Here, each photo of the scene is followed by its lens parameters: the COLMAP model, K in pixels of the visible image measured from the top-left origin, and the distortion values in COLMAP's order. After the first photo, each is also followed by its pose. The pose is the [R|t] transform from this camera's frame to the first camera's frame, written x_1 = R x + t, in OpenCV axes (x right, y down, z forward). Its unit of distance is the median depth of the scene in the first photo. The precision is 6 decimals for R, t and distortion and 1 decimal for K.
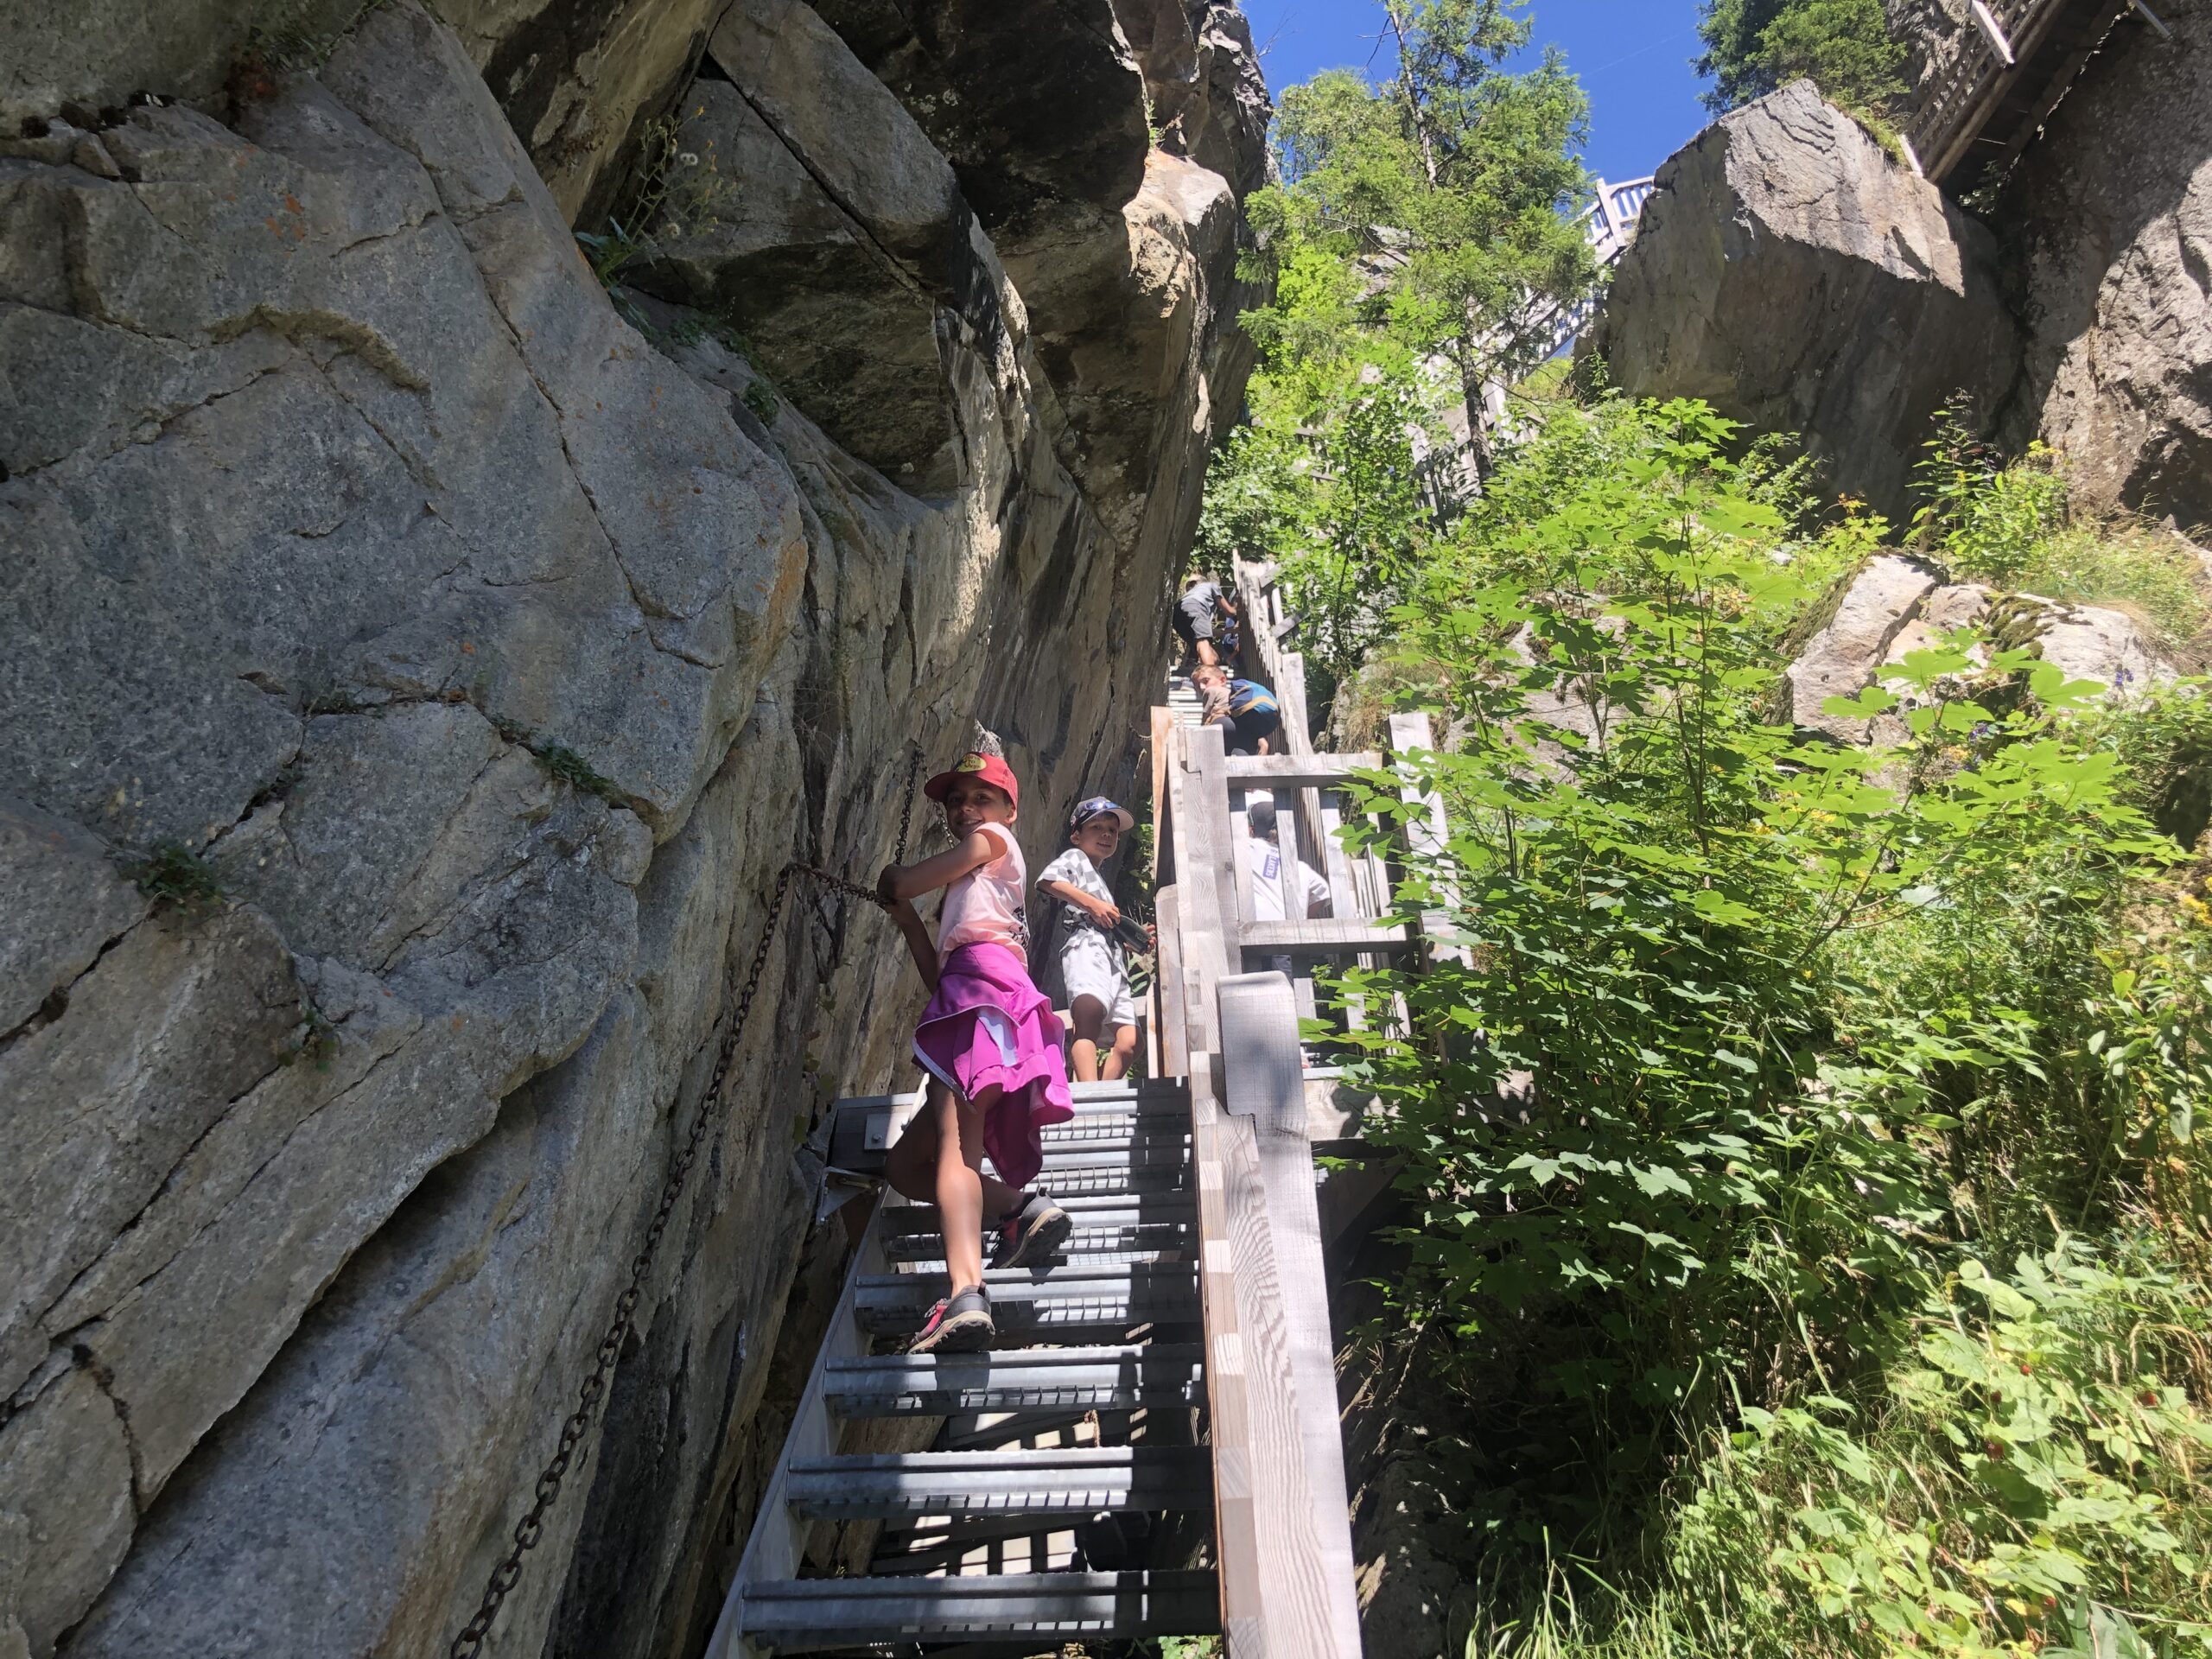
lens RADIAL K [[1792.1, 0, 1099.7], [0, 1792.1, 826.7], [0, 0, 1]] dist [0.006175, 0.002998]
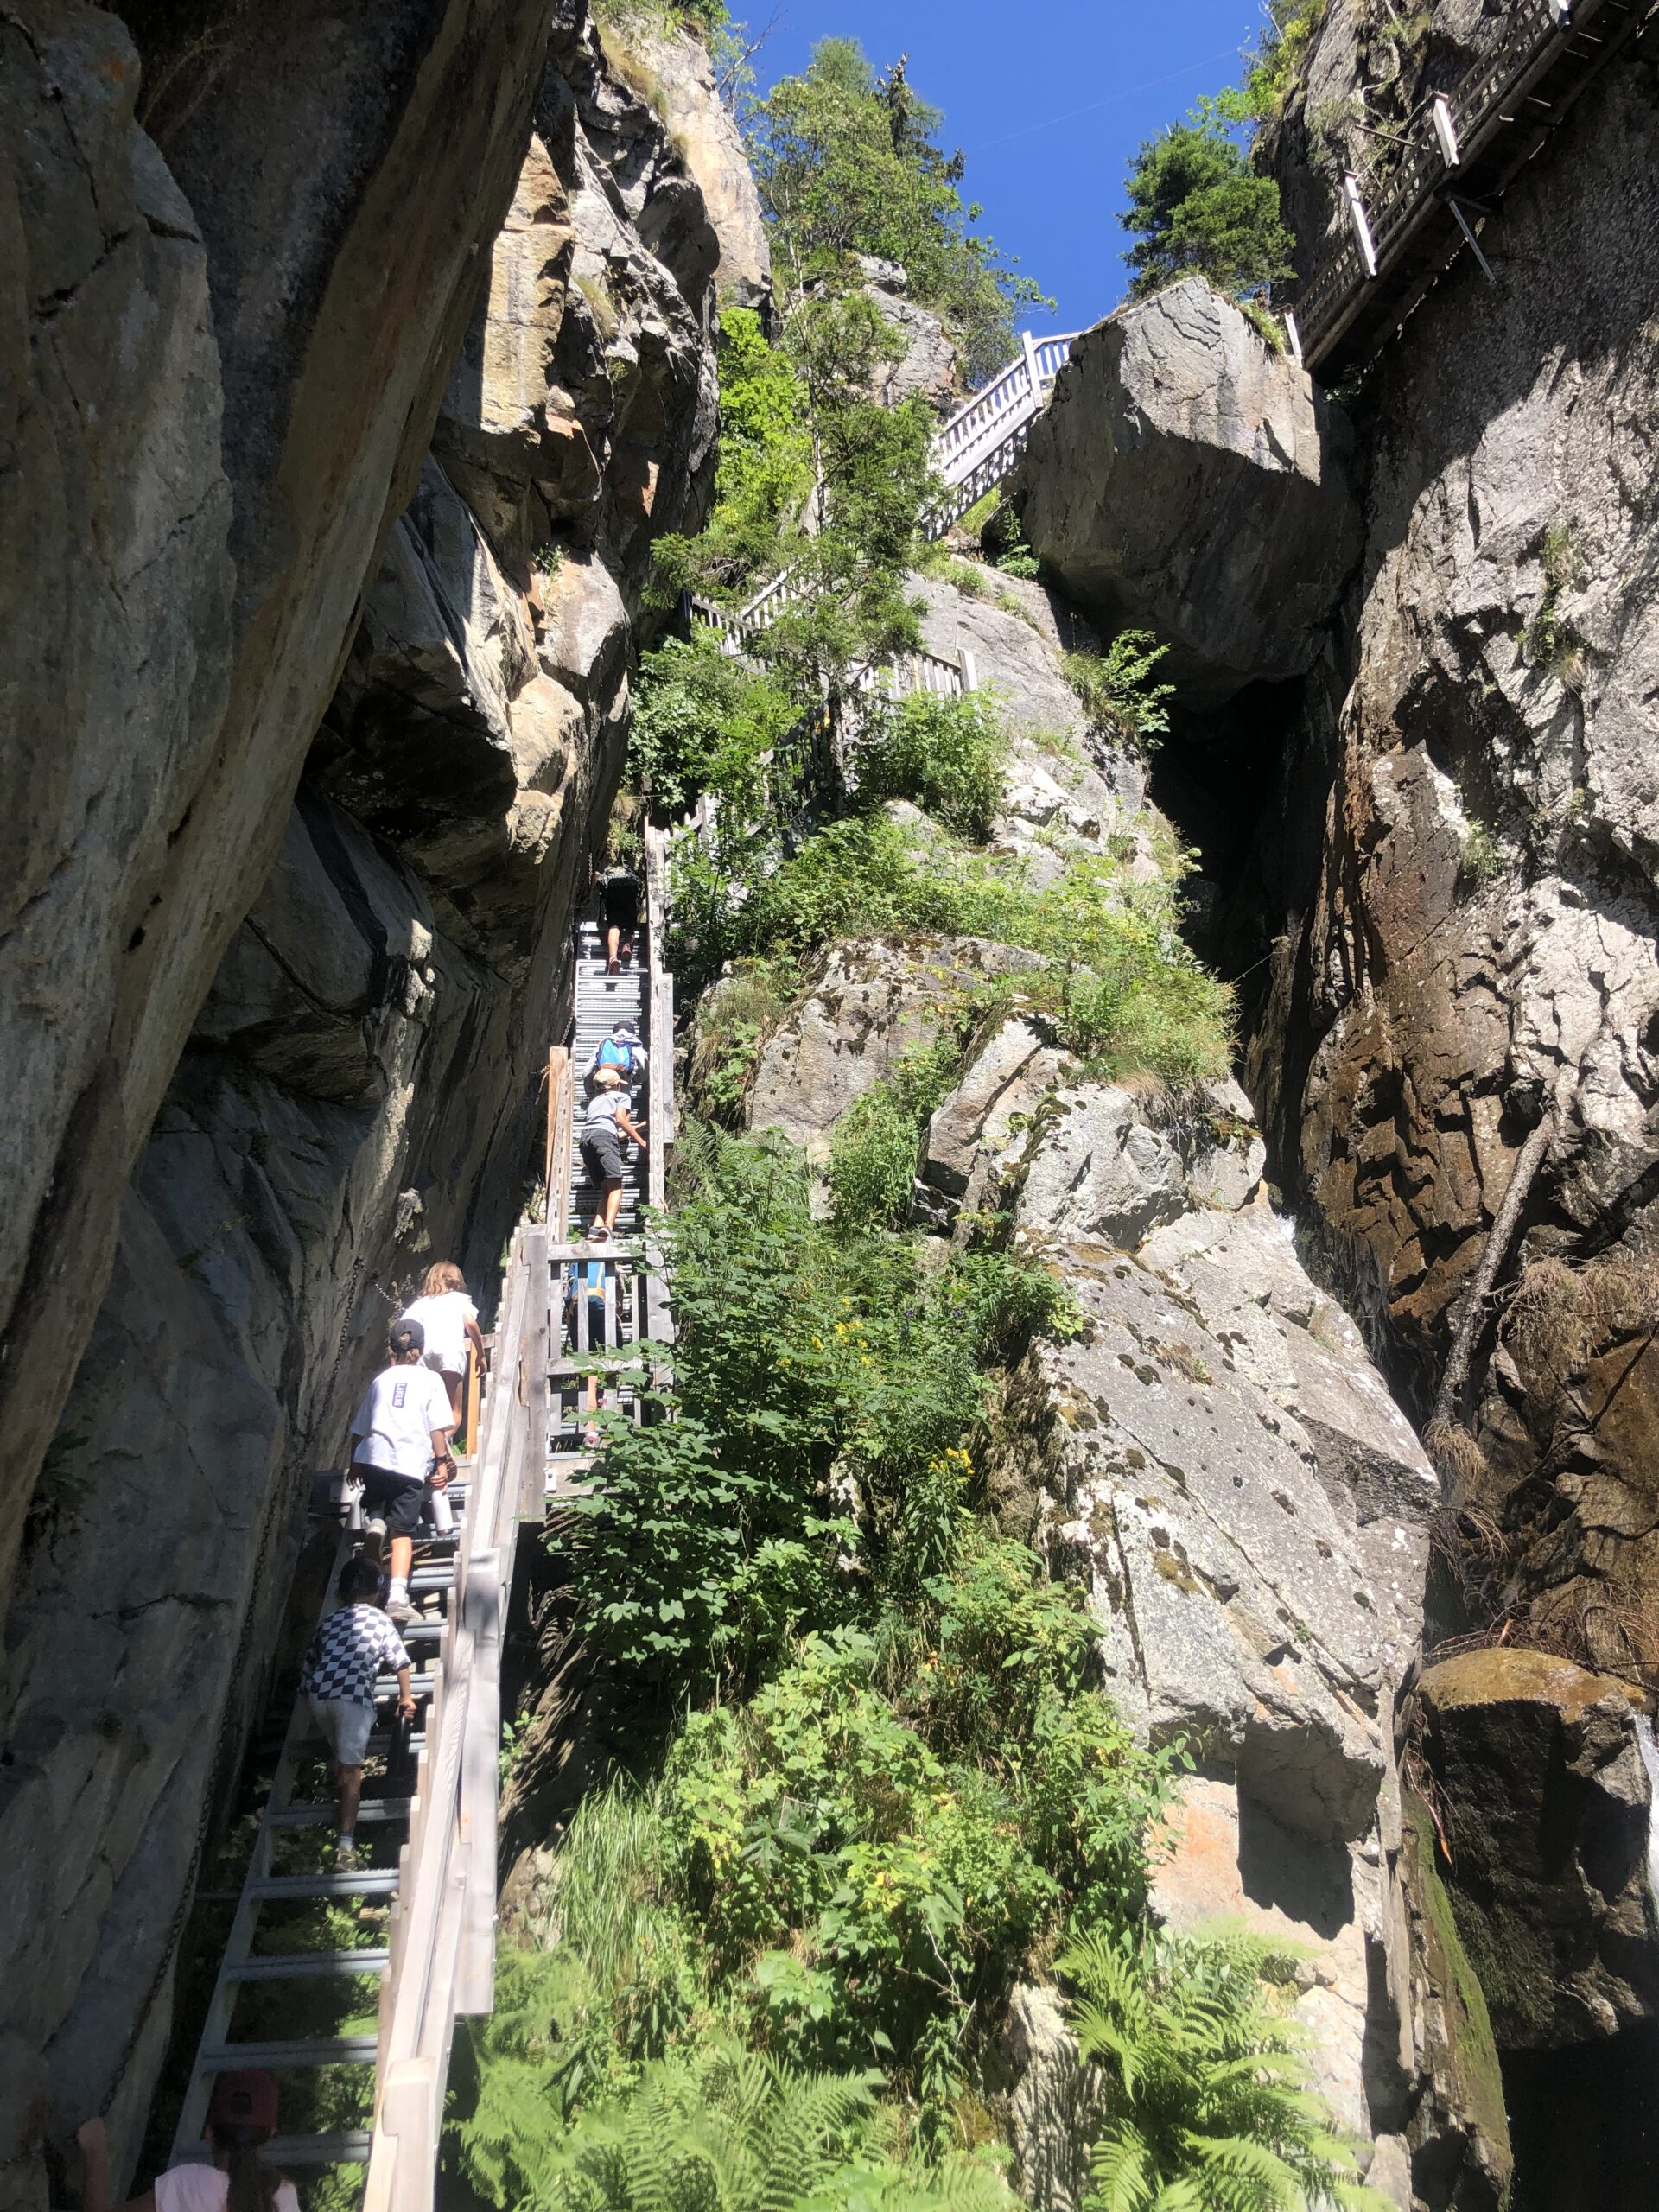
lens RADIAL K [[1792.1, 0, 829.5], [0, 1792.1, 1106.0], [0, 0, 1]] dist [0.006175, 0.002998]
pose [[0.992683, 0.003542, 0.120694, 0.032431], [-0.027929, 0.979198, 0.200976, -0.130449], [-0.117472, -0.202876, 0.972133, -0.164822]]
